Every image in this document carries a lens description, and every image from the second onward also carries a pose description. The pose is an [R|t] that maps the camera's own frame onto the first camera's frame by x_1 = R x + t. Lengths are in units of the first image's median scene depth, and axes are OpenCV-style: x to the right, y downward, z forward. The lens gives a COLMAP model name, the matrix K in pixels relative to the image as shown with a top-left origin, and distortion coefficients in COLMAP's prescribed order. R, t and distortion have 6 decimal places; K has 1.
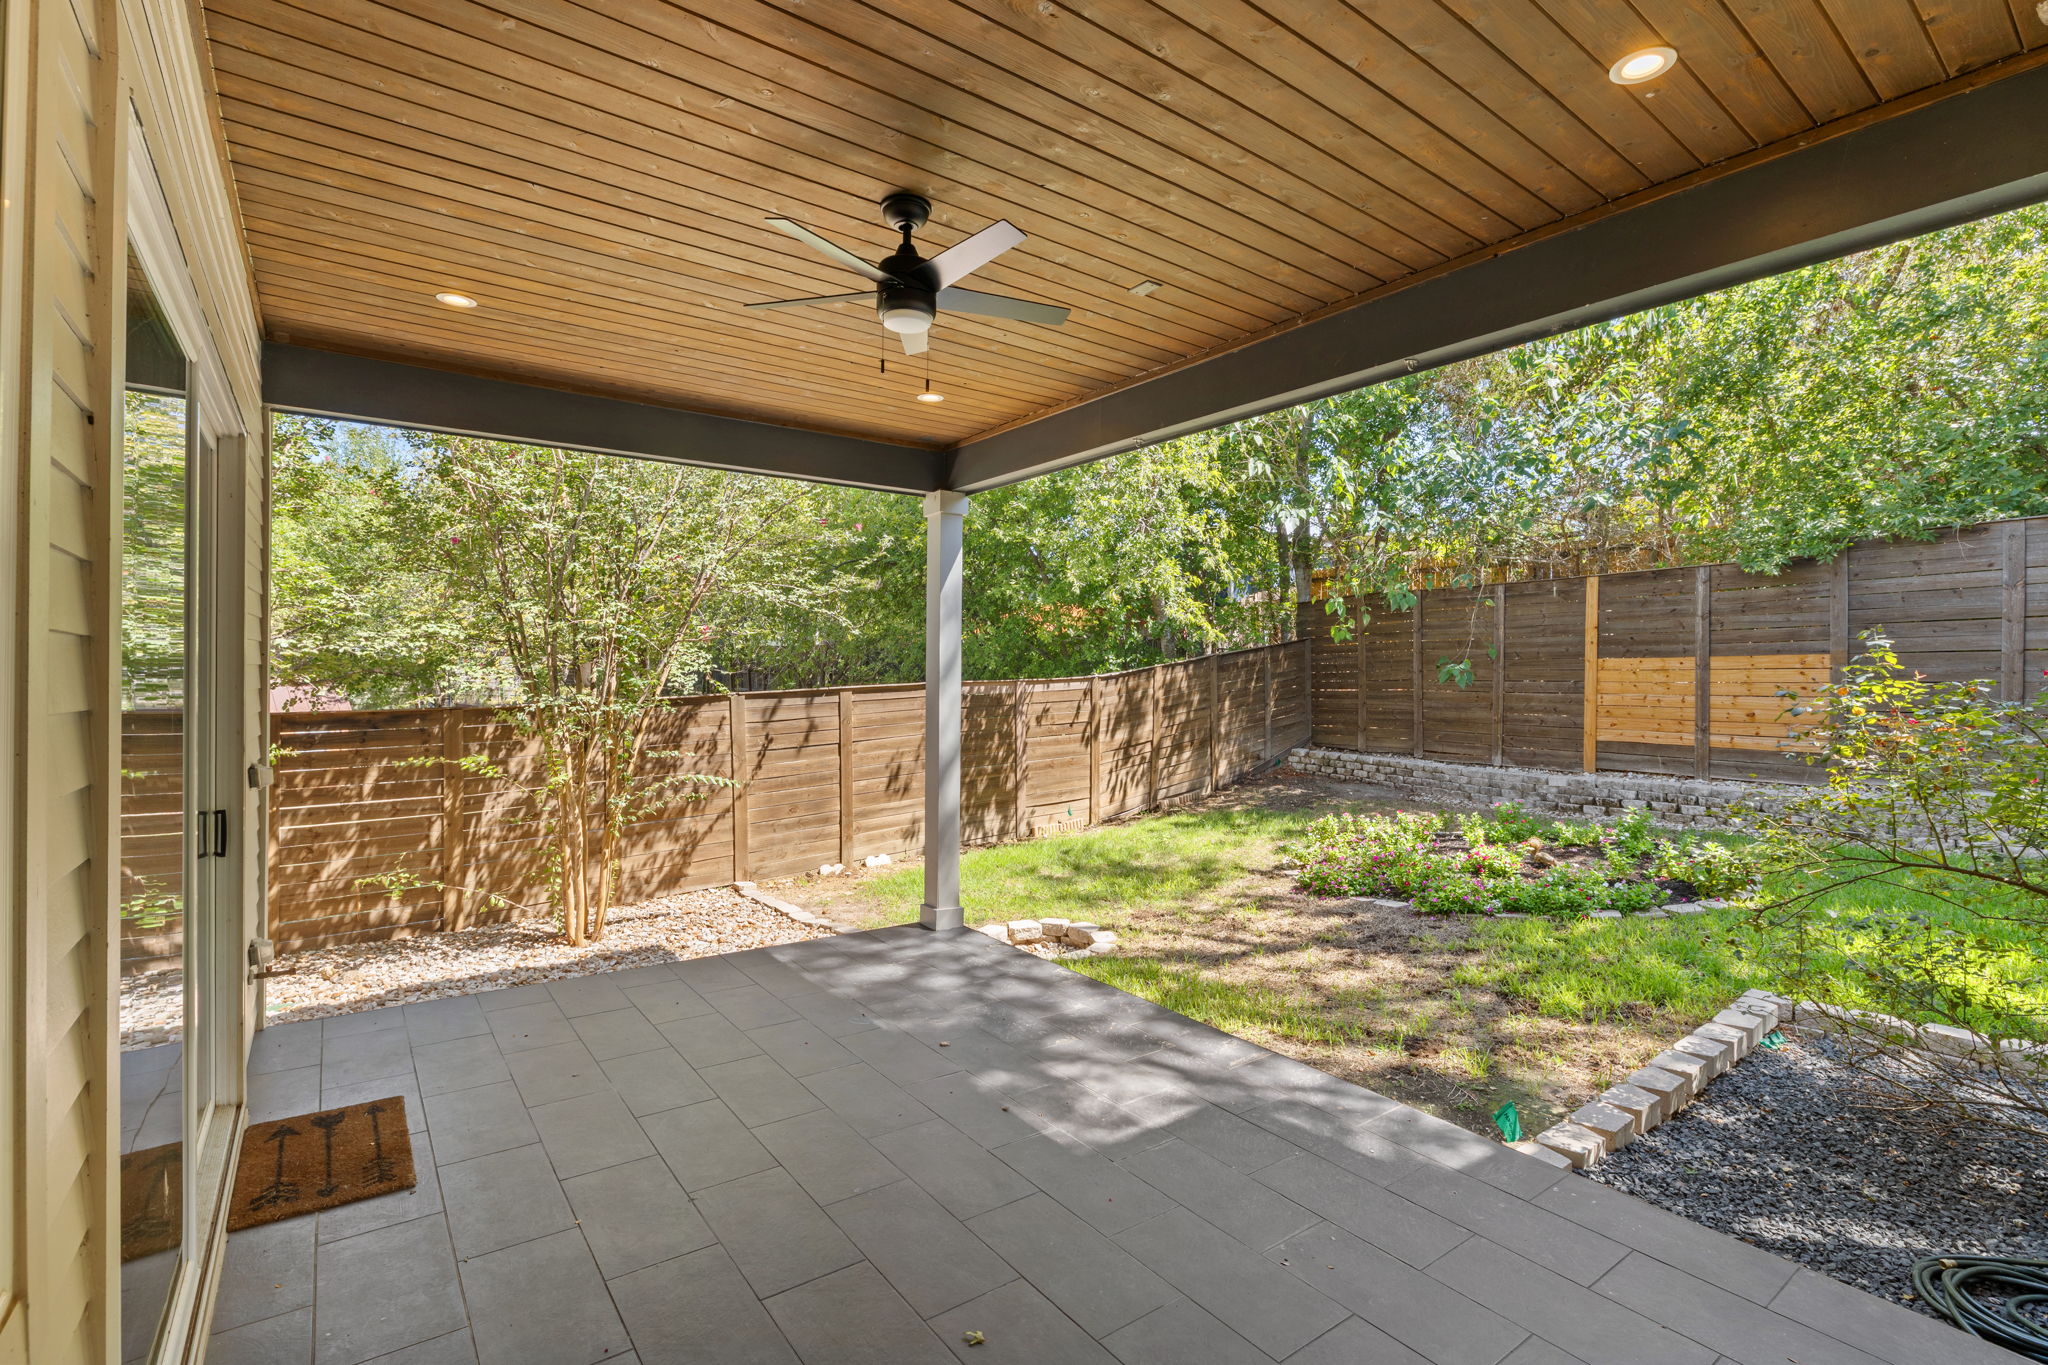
lens RADIAL K [[934.1, 0, 1024.0], [0, 934.1, 682.5], [0, 0, 1]] dist [-0.000906, -0.000068]
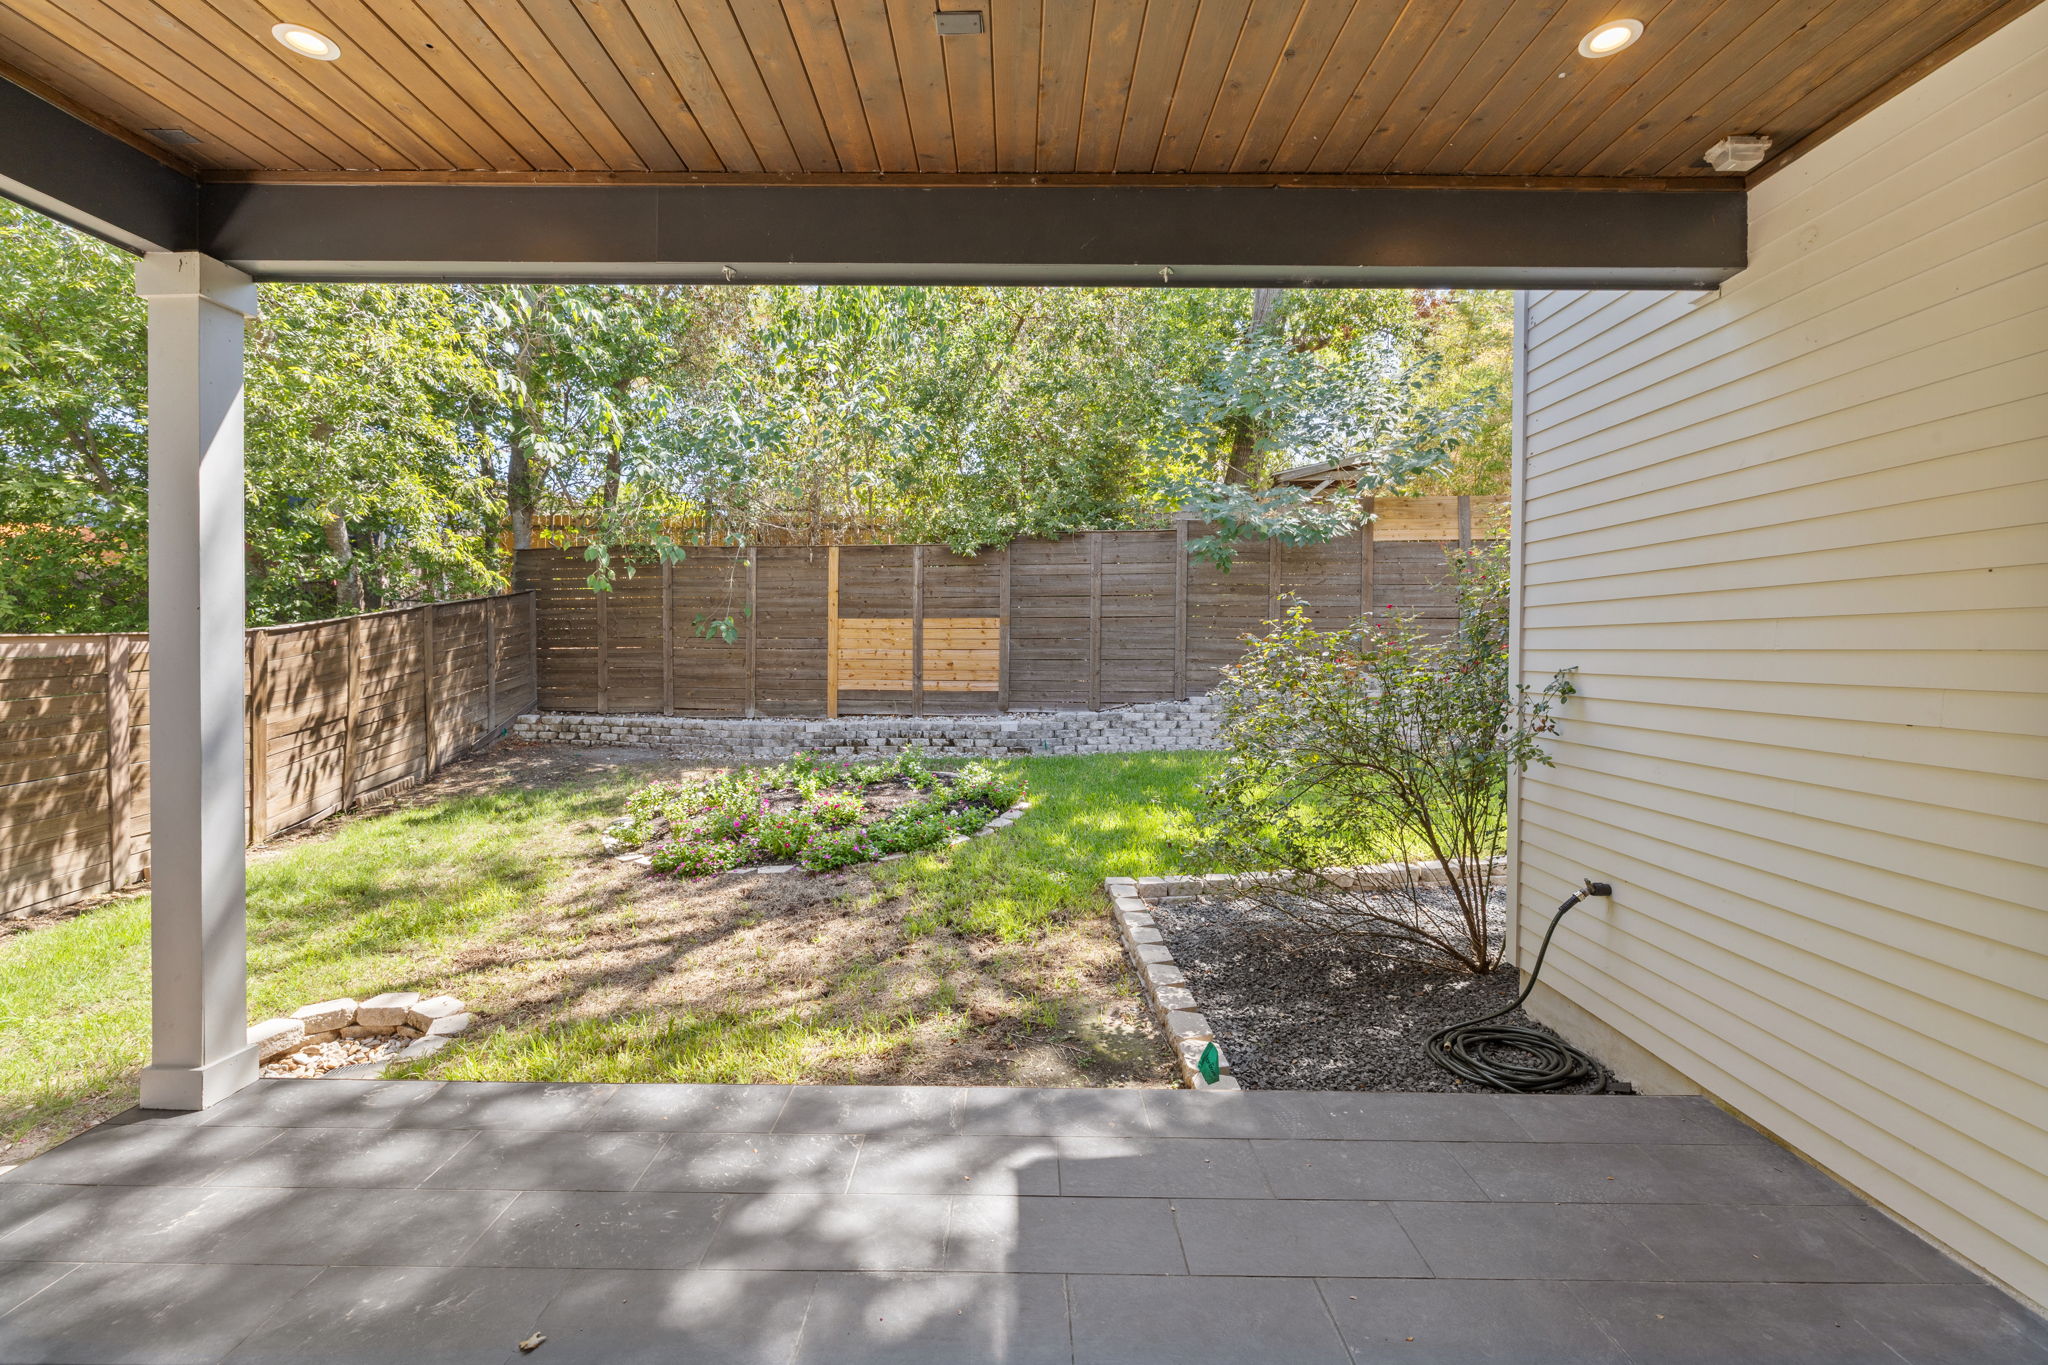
lens RADIAL K [[879.3, 0, 1029.7], [0, 879.3, 652.3], [0, 0, 1]] dist [0.000477, 0.000082]
pose [[0.603831, -0.004496, 0.797100, -0.107777], [0.001236, 0.999988, 0.004704, 0.011395], [-0.797111, -0.001855, 0.603829, 0.164174]]
